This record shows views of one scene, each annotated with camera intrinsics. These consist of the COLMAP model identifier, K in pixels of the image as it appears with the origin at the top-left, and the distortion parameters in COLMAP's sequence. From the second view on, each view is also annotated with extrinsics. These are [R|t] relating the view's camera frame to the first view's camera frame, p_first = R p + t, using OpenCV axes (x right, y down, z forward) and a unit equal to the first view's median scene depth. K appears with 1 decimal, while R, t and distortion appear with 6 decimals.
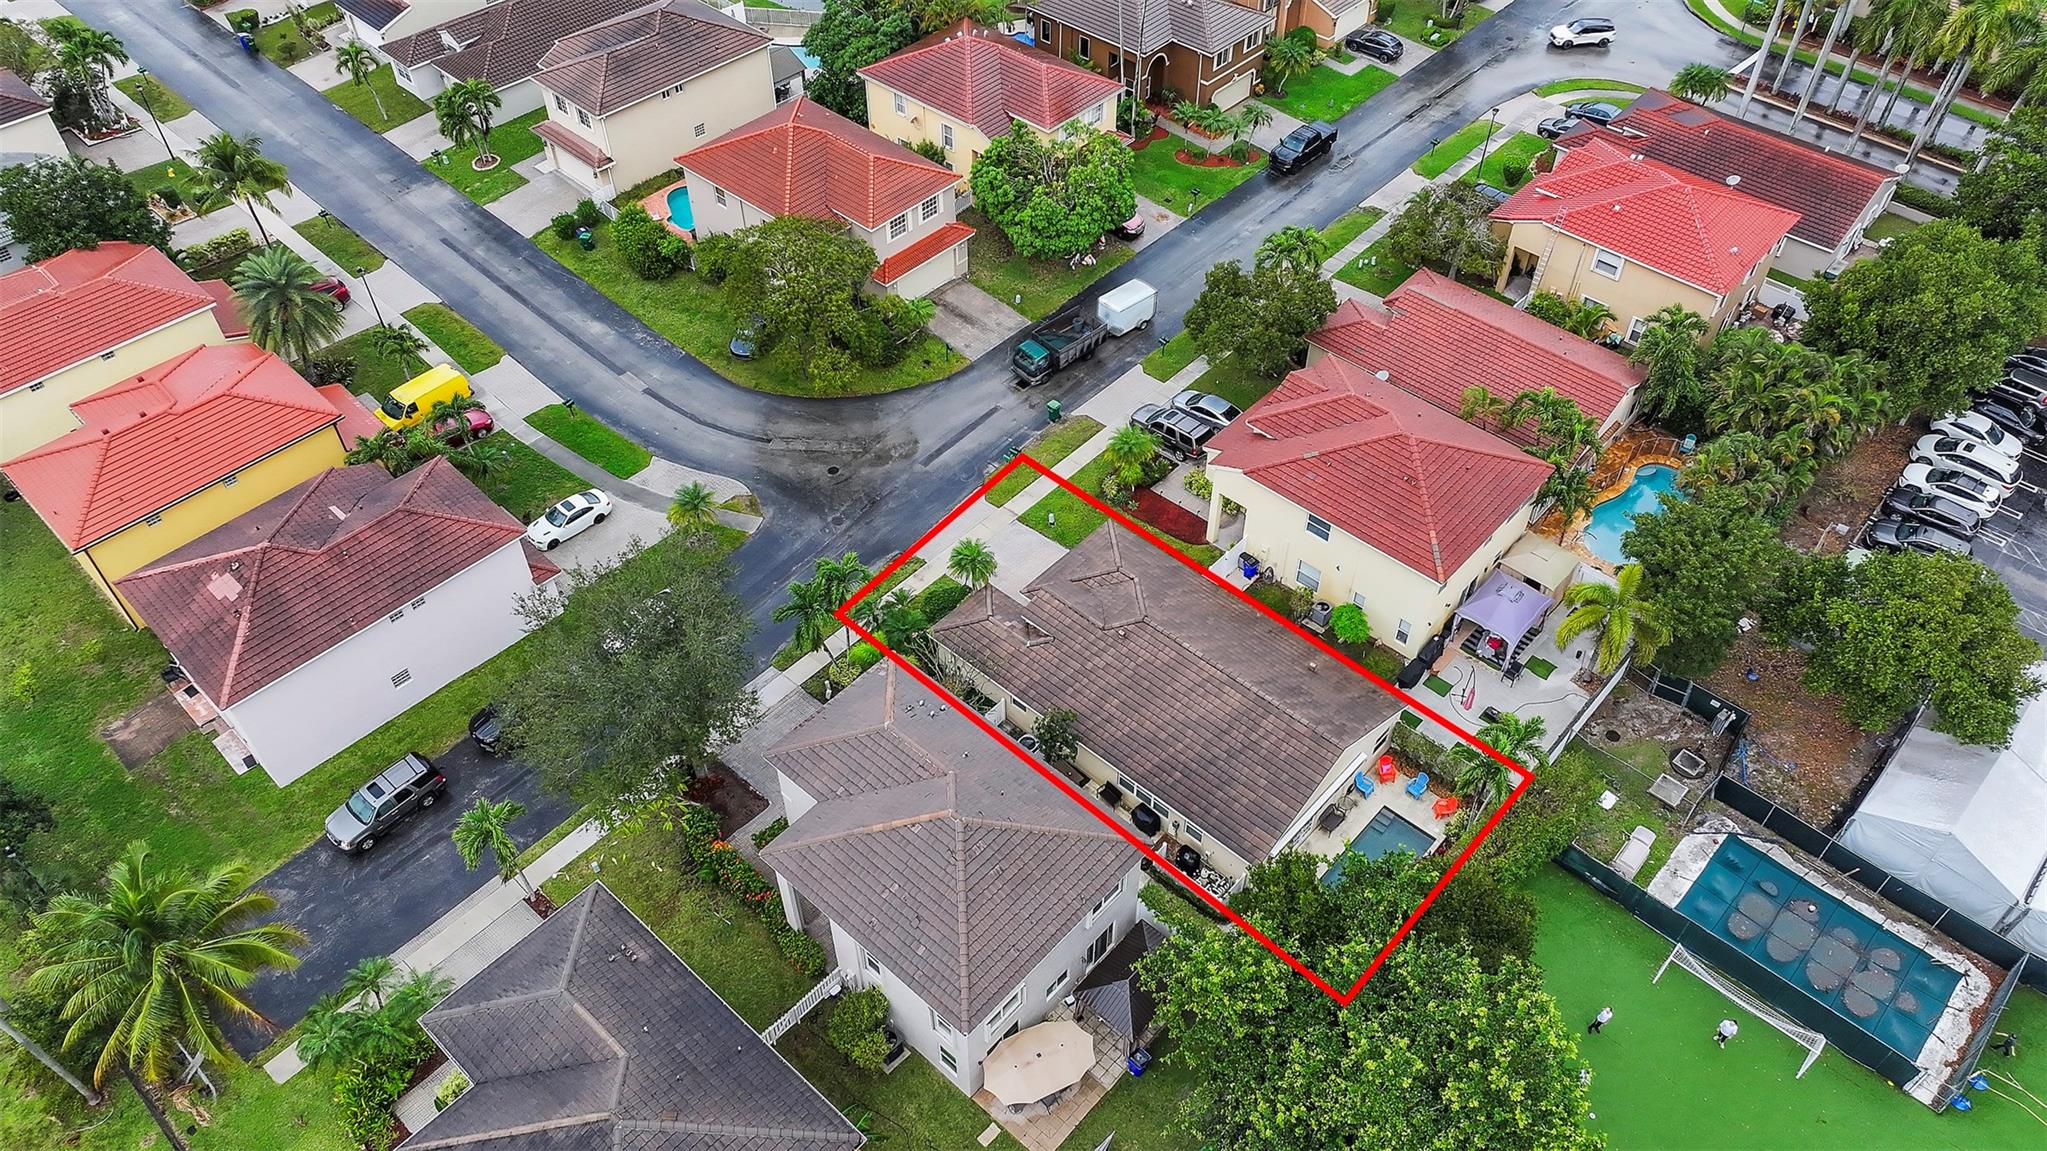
lens RADIAL K [[1452.0, 0, 1035.3], [0, 1452.0, 570.7], [0, 0, 1]] dist [0.007919, 0.004445]
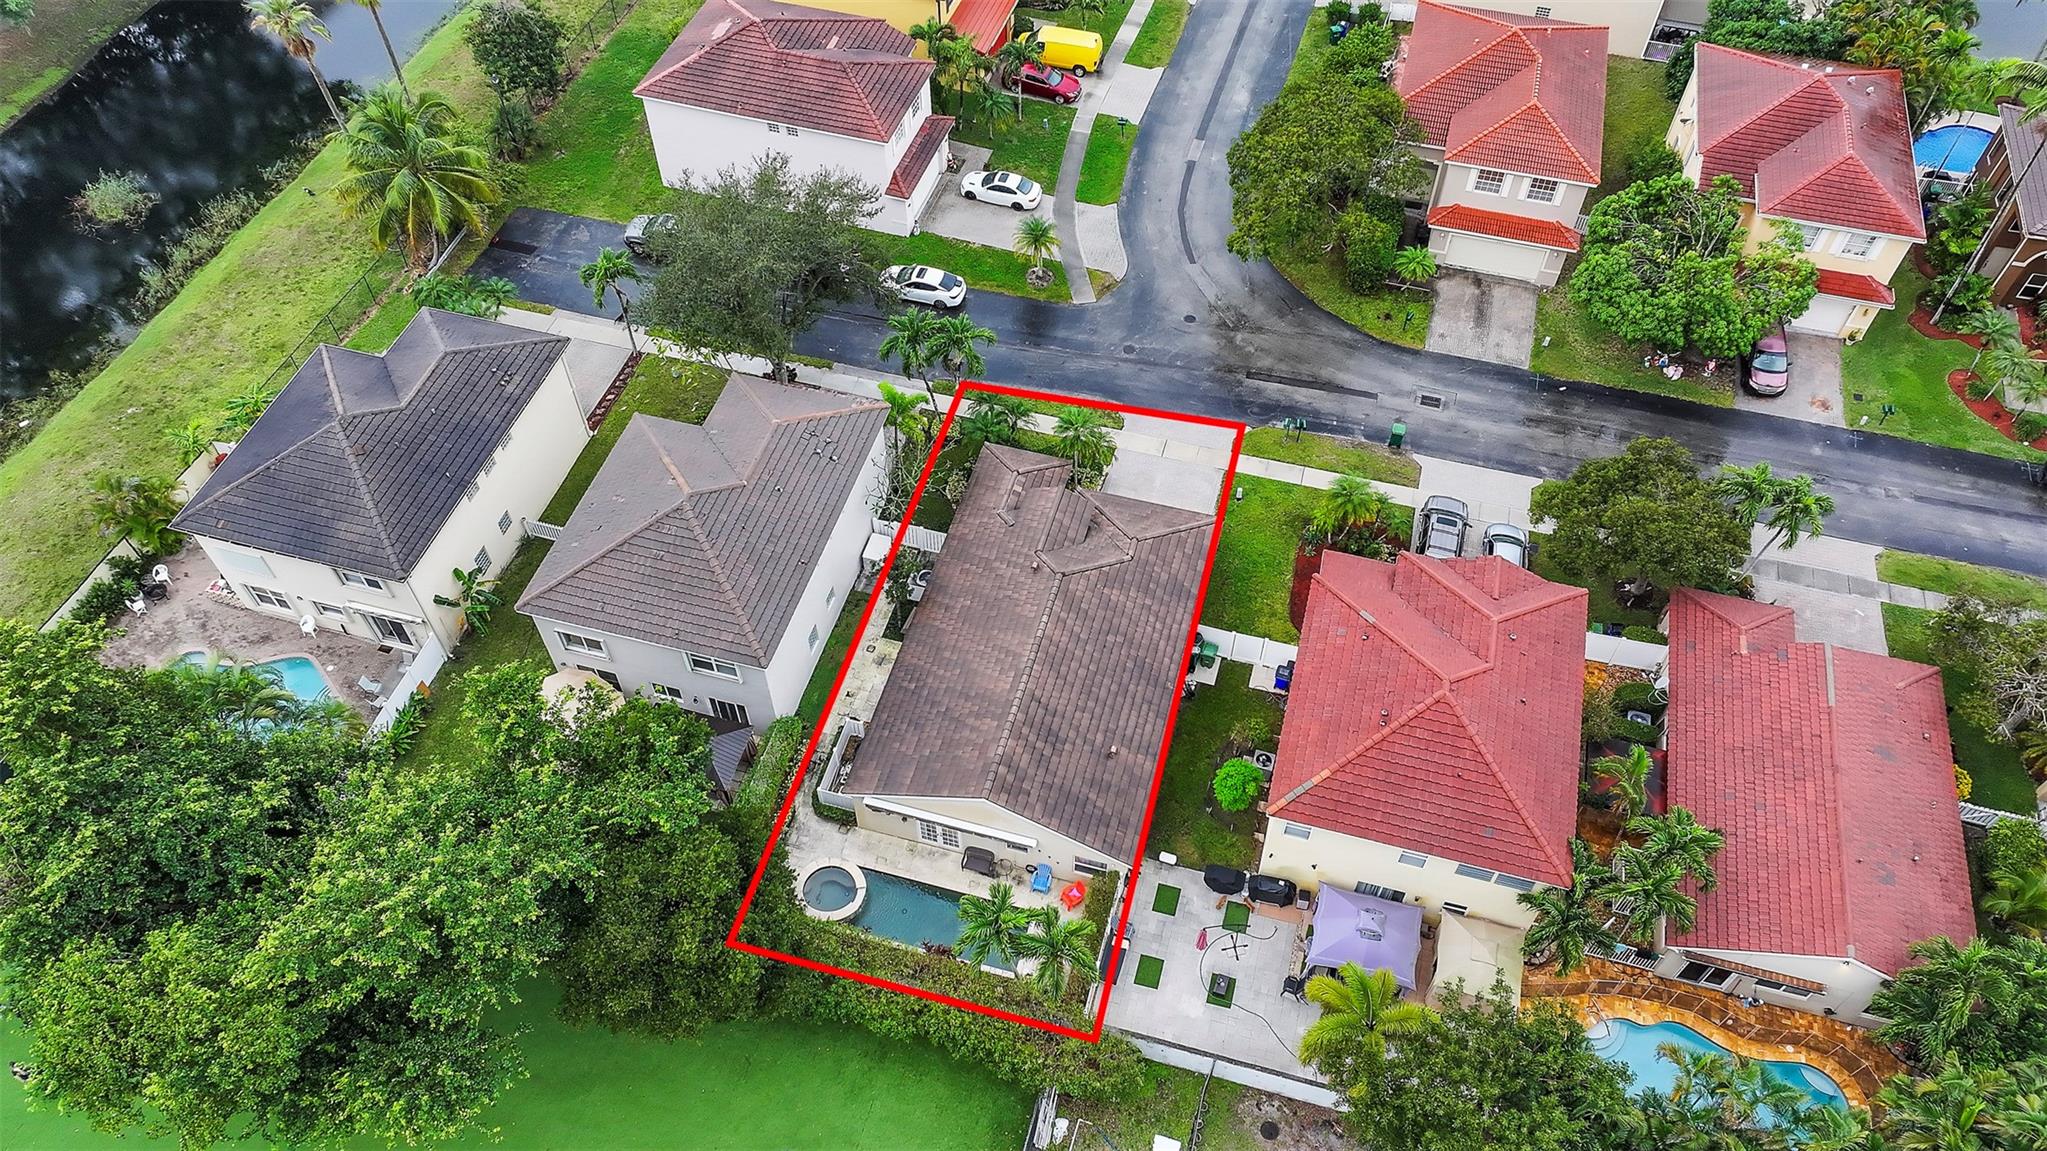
lens RADIAL K [[1452.0, 0, 1035.3], [0, 1452.0, 570.7], [0, 0, 1]] dist [0.007919, 0.004445]
pose [[0.446027, 0.705160, -0.551189, 0.451995], [-0.647097, 0.679524, 0.345706, -0.217191], [0.618324, 0.202479, 0.759393, 0.238113]]
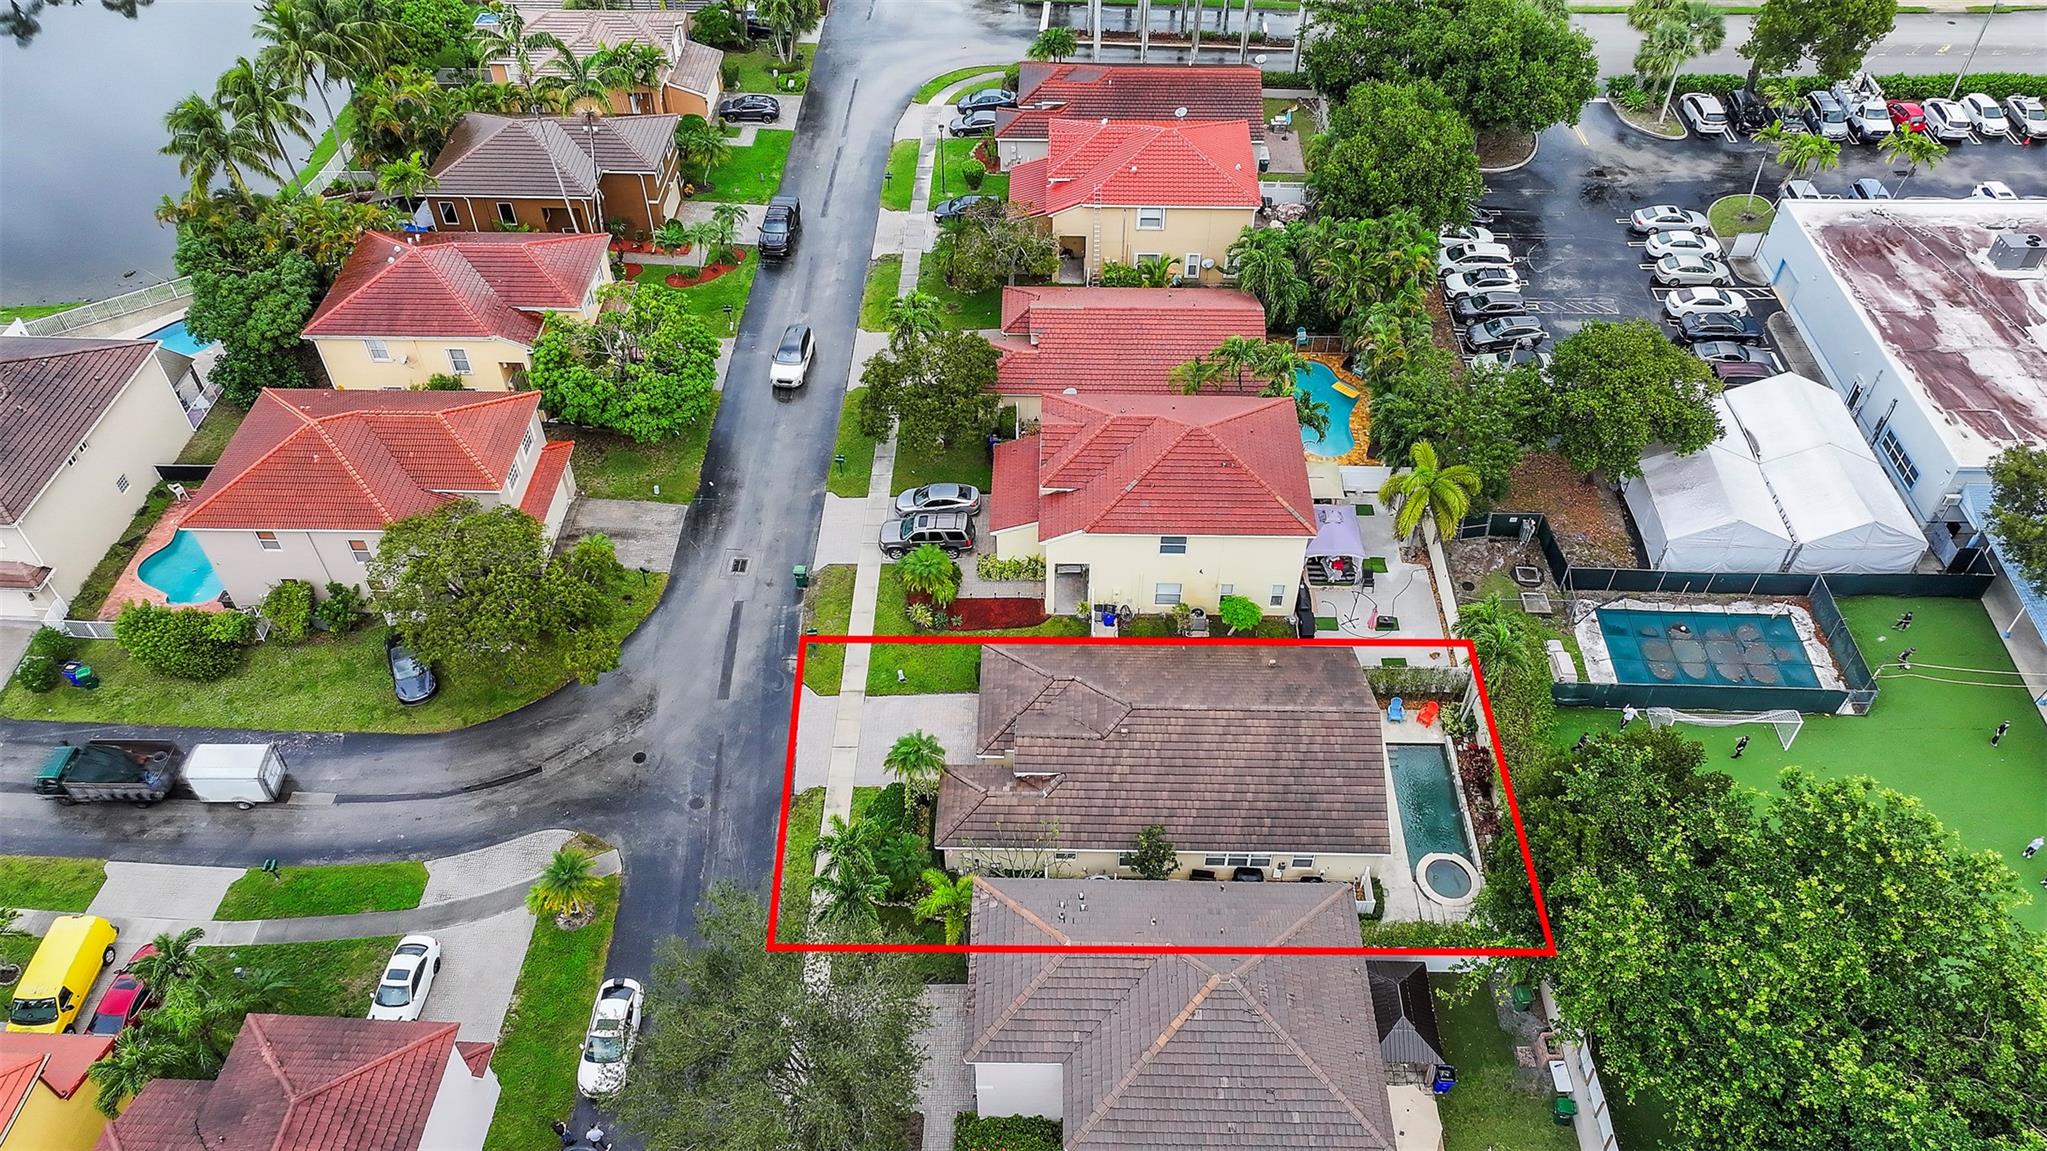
lens RADIAL K [[1452.0, 0, 1035.3], [0, 1452.0, 570.7], [0, 0, 1]] dist [0.007919, 0.004445]
pose [[0.754376, -0.464963, 0.463385, -0.301496], [0.473664, 0.874285, 0.106153, -0.142127], [-0.454488, 0.139410, 0.879776, 0.131960]]
